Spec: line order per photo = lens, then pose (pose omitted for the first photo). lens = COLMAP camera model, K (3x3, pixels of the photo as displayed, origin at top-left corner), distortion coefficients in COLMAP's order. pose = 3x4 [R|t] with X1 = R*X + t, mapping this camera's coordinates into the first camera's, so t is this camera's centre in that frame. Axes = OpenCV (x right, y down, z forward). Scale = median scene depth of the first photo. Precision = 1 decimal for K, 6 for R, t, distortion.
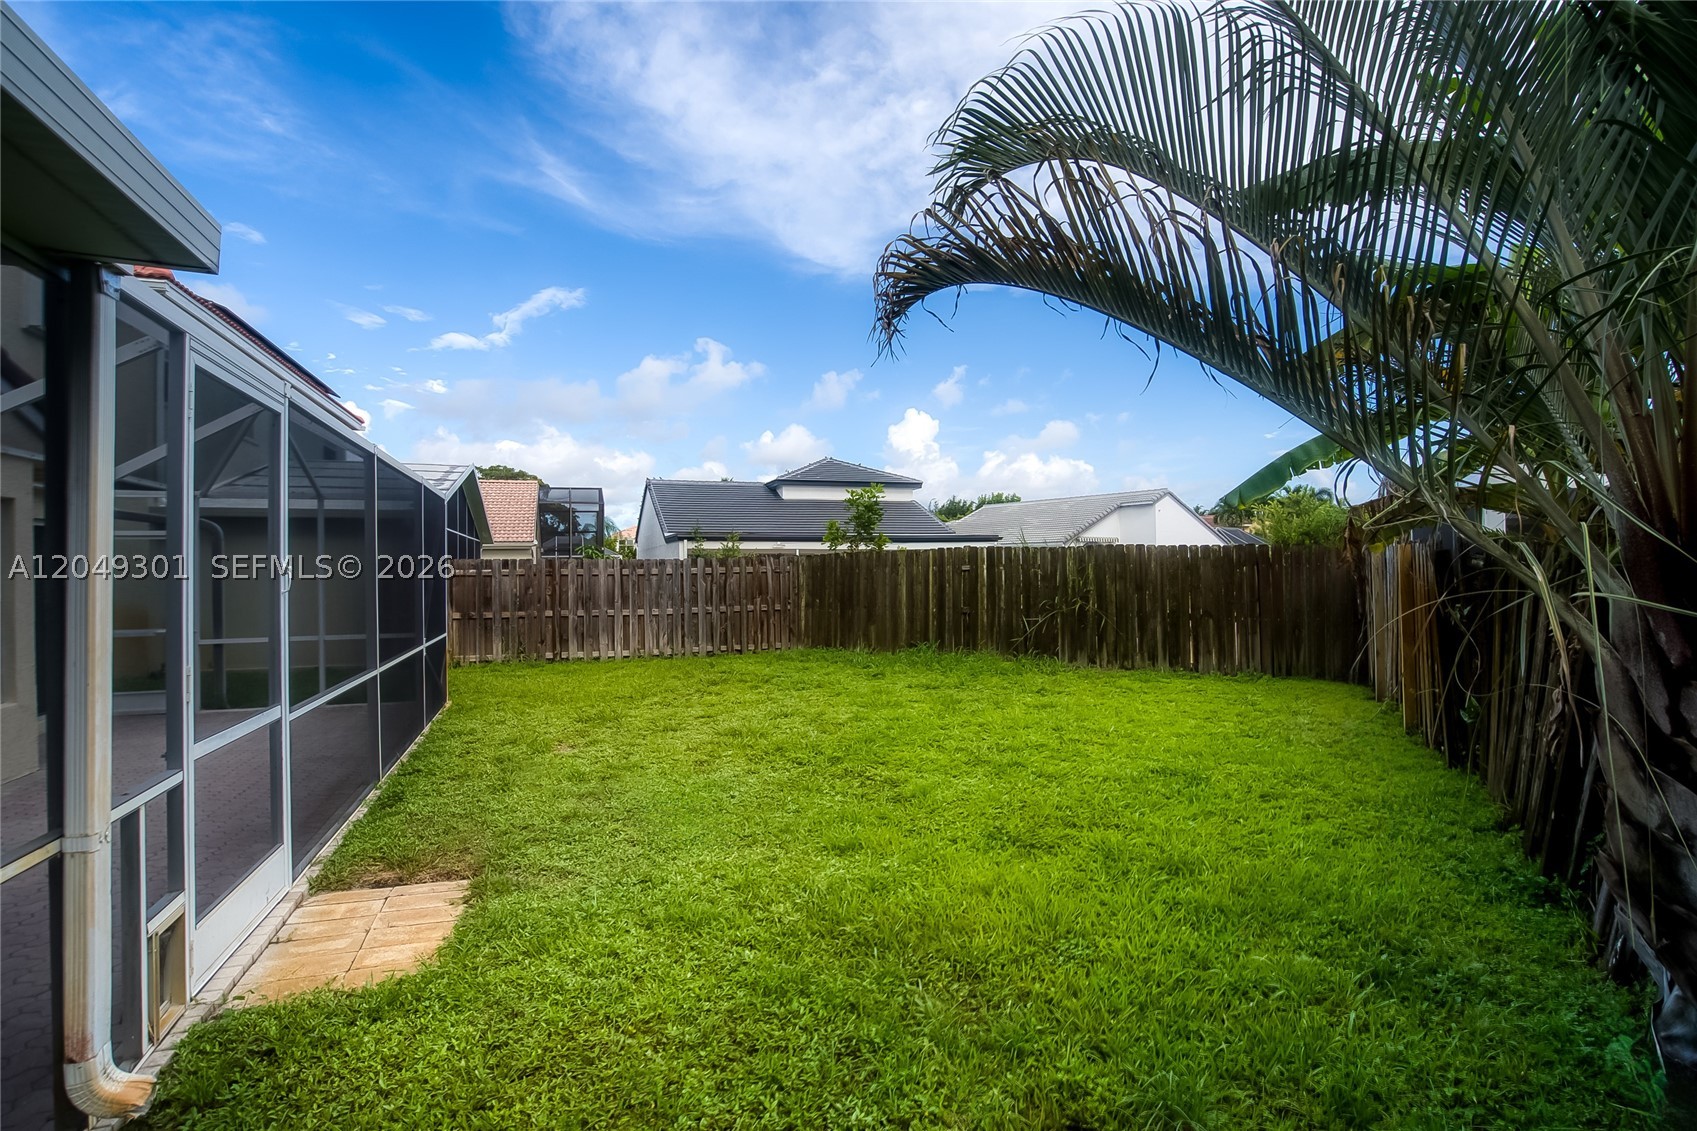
lens RADIAL K [[785.4, 0, 848.5], [0, 785.4, 565.5], [0, 0, 1]] dist [-0.061548, 0.000092]
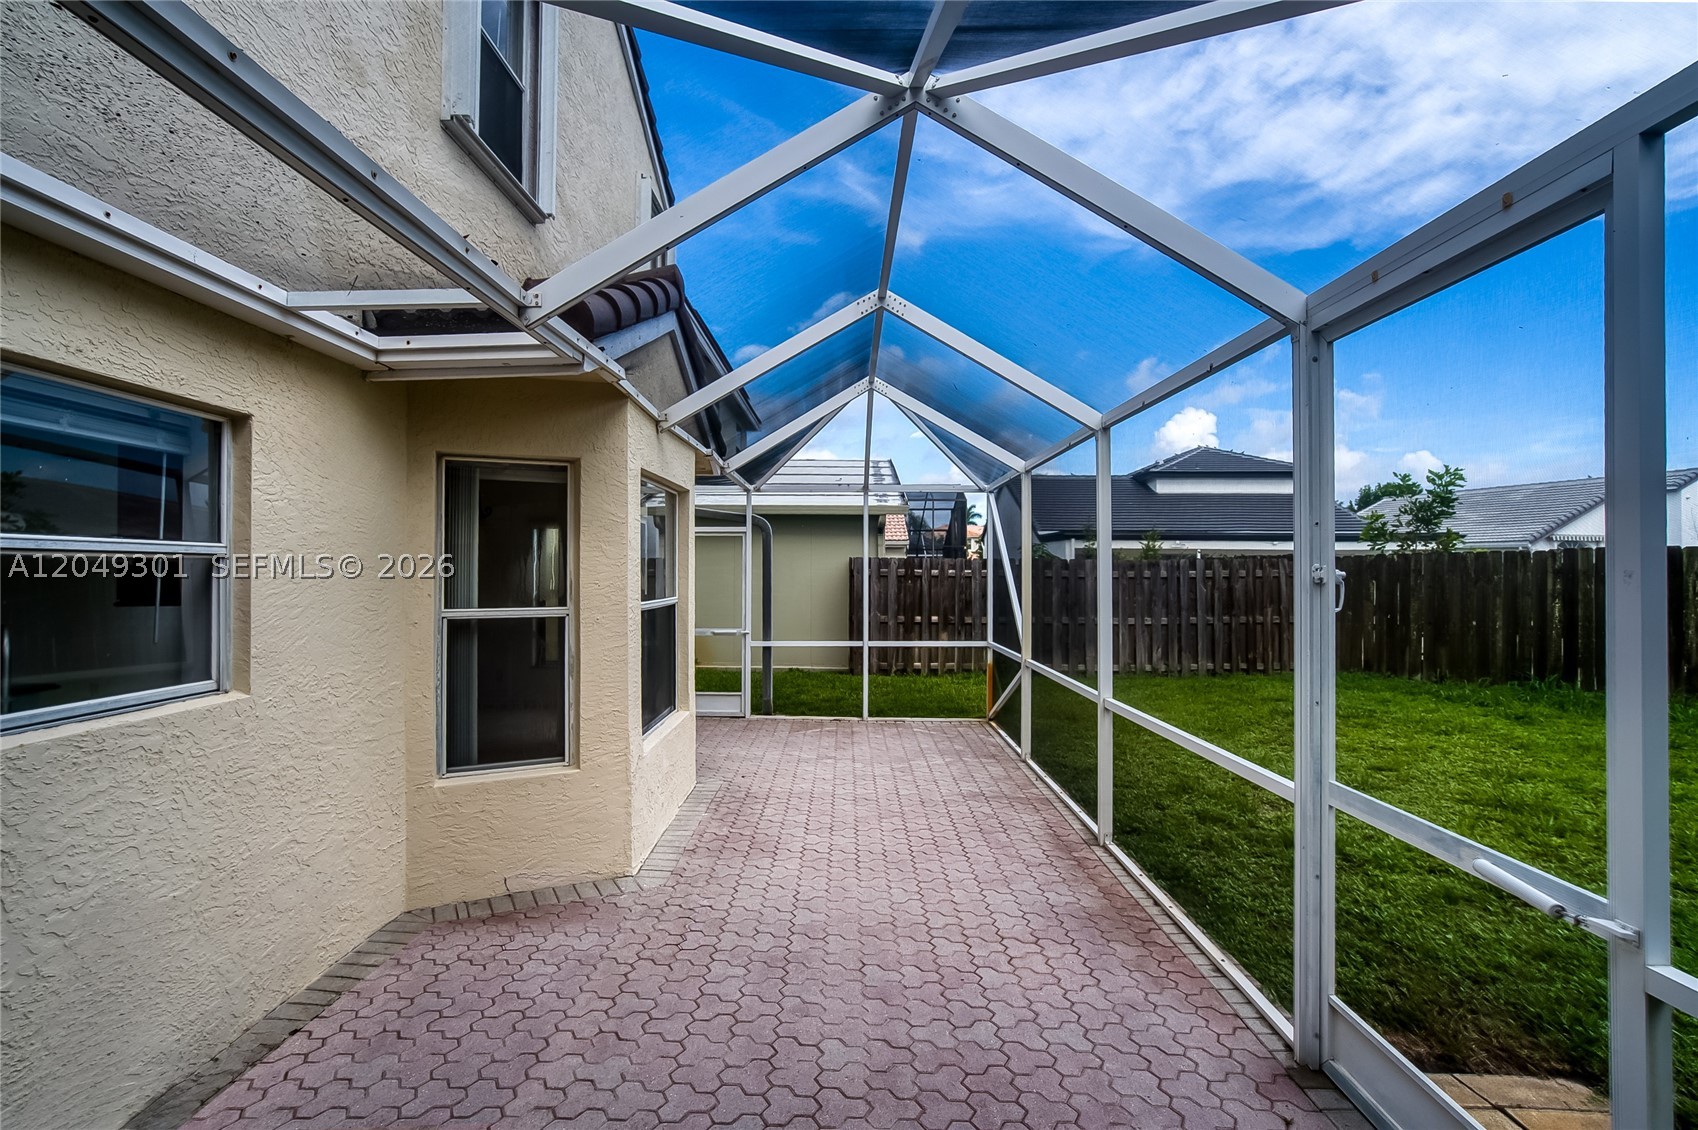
lens RADIAL K [[796.6, 0, 849.0], [0, 796.6, 565.0], [0, 0, 1]] dist [-0.026806, 0.000185]
pose [[0.938901, 0.010278, -0.344033, -0.250174], [-0.010401, 0.999945, 0.001490, -0.000568], [0.344029, 0.002180, 0.938956, 0.063125]]
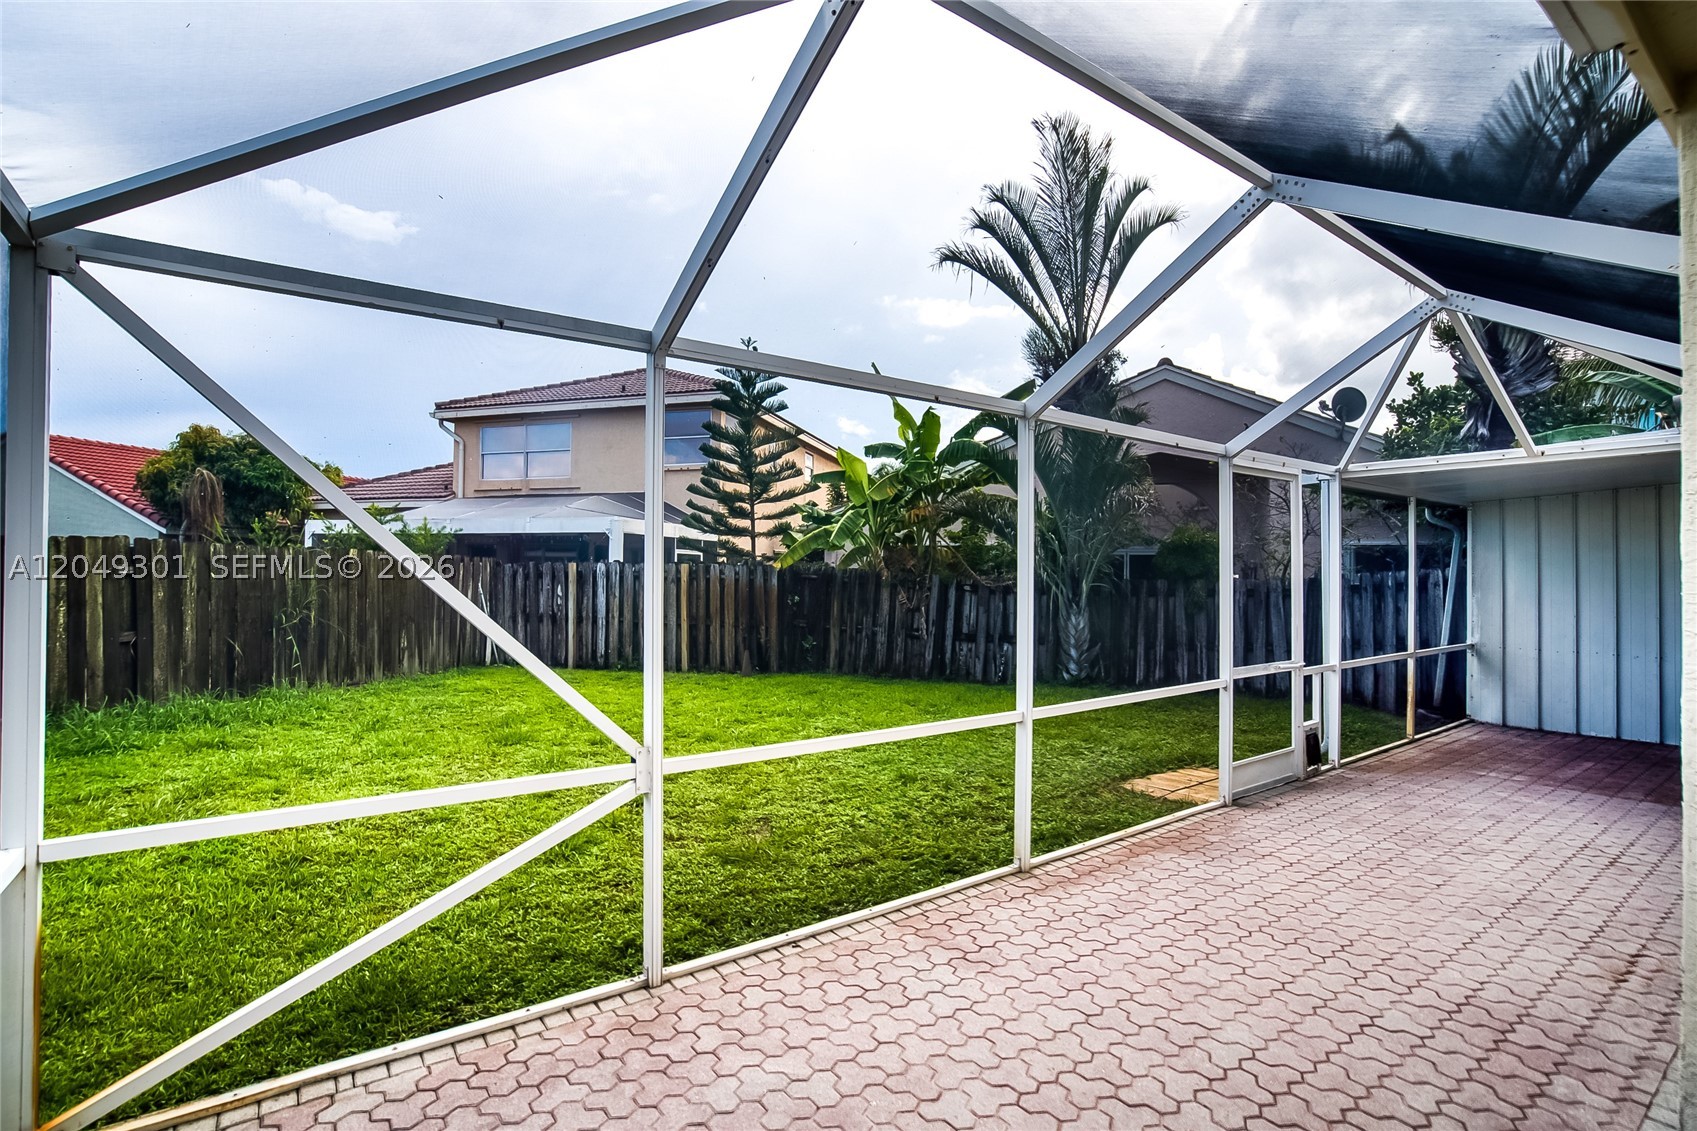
lens RADIAL K [[796.1, 0, 848.5], [0, 796.1, 565.5], [0, 0, 1]] dist [-0.026806, 0.000185]
pose [[-0.272901, 0.019376, 0.961847, -0.532004], [-0.008909, 0.999703, -0.022667, 0.006972], [-0.962001, -0.014755, -0.272647, 0.549860]]
